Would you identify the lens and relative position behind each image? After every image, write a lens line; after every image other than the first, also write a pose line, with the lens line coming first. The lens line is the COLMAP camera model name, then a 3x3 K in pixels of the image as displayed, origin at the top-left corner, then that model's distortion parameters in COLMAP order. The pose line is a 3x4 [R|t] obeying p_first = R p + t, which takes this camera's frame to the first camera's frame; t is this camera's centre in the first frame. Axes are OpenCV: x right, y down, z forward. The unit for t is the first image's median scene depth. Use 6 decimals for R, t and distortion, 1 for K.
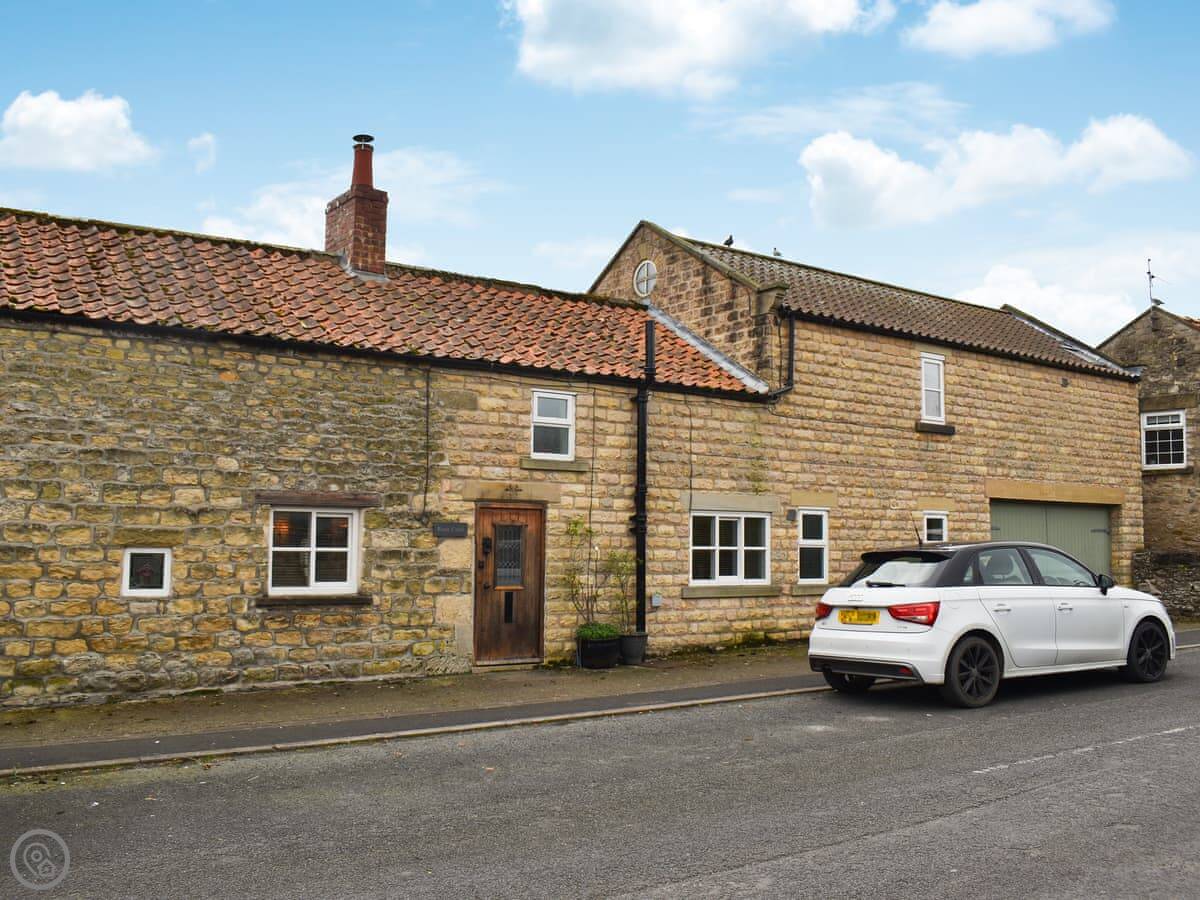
lens RADIAL K [[991.7, 0, 600.0], [0, 991.7, 450.0], [0, 0, 1]] dist [-0.078865, 0.000667]
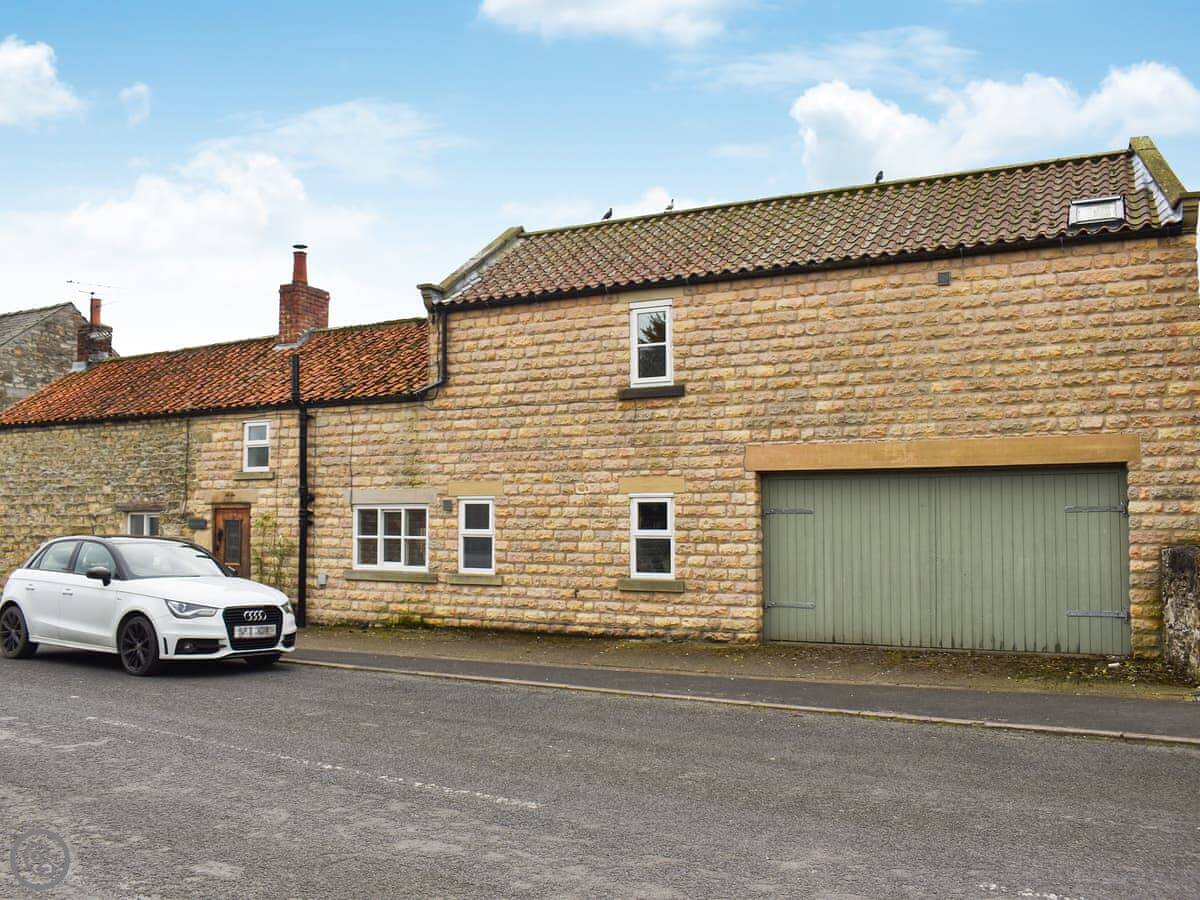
lens RADIAL K [[991.7, 0, 600.0], [0, 991.7, 450.0], [0, 0, 1]] dist [-0.078865, 0.000667]
pose [[0.515932, -0.068906, -0.853854, 1.175878], [0.088934, 0.995682, -0.026615, 0.050838], [0.852001, -0.062205, 0.519832, 0.614257]]
